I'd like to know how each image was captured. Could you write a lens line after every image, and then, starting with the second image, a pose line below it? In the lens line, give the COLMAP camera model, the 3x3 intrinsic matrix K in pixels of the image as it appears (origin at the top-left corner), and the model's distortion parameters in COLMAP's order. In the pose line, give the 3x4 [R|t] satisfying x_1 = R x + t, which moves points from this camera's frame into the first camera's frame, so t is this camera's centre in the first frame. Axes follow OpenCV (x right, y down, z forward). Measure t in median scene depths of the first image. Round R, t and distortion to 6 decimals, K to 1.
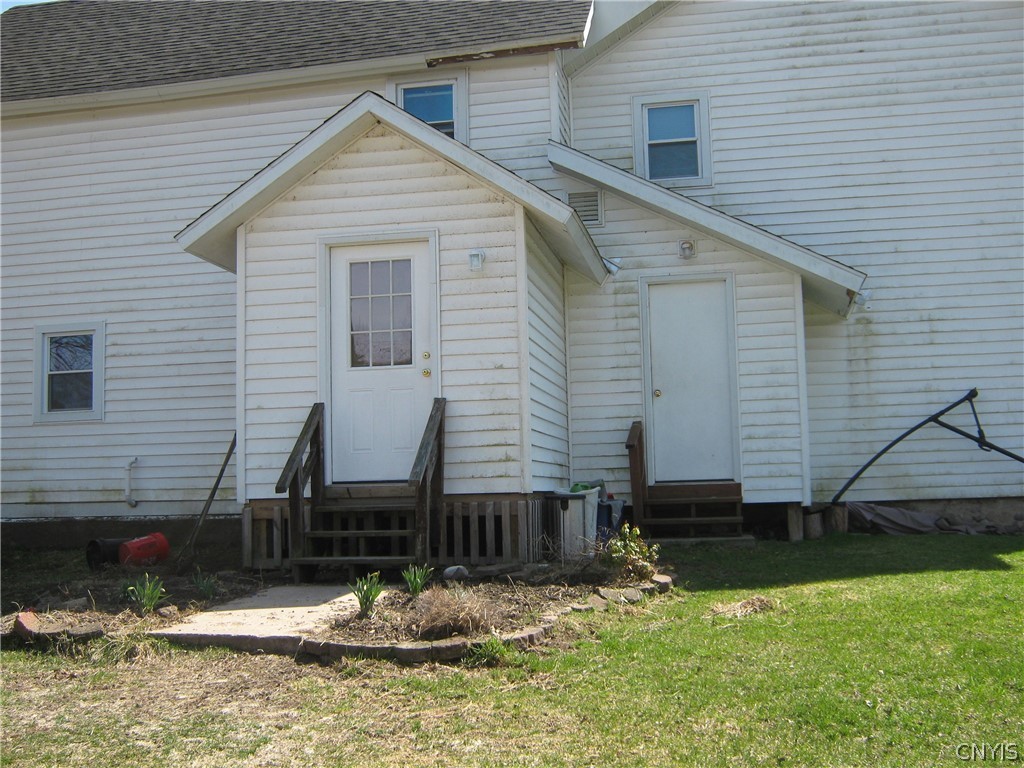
lens RADIAL K [[1160.9, 0, 512.0], [0, 1160.9, 384.0], [0, 0, 1]] dist [-0.097209, 0.017991]
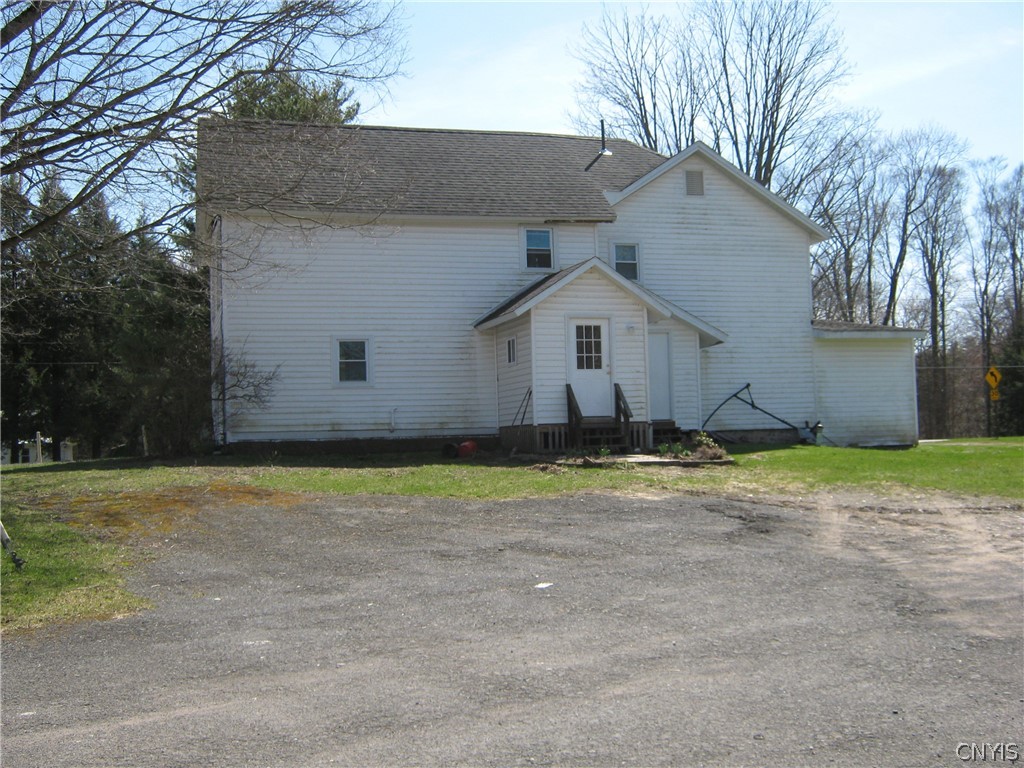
lens RADIAL K [[1160.9, 0, 512.0], [0, 1160.9, 384.0], [0, 0, 1]] dist [-0.097209, 0.017991]
pose [[0.885205, 0.024988, 0.464529, -1.104062], [-0.037843, 0.999115, 0.018371, -0.018501], [-0.463659, -0.033841, 0.885367, -0.855672]]
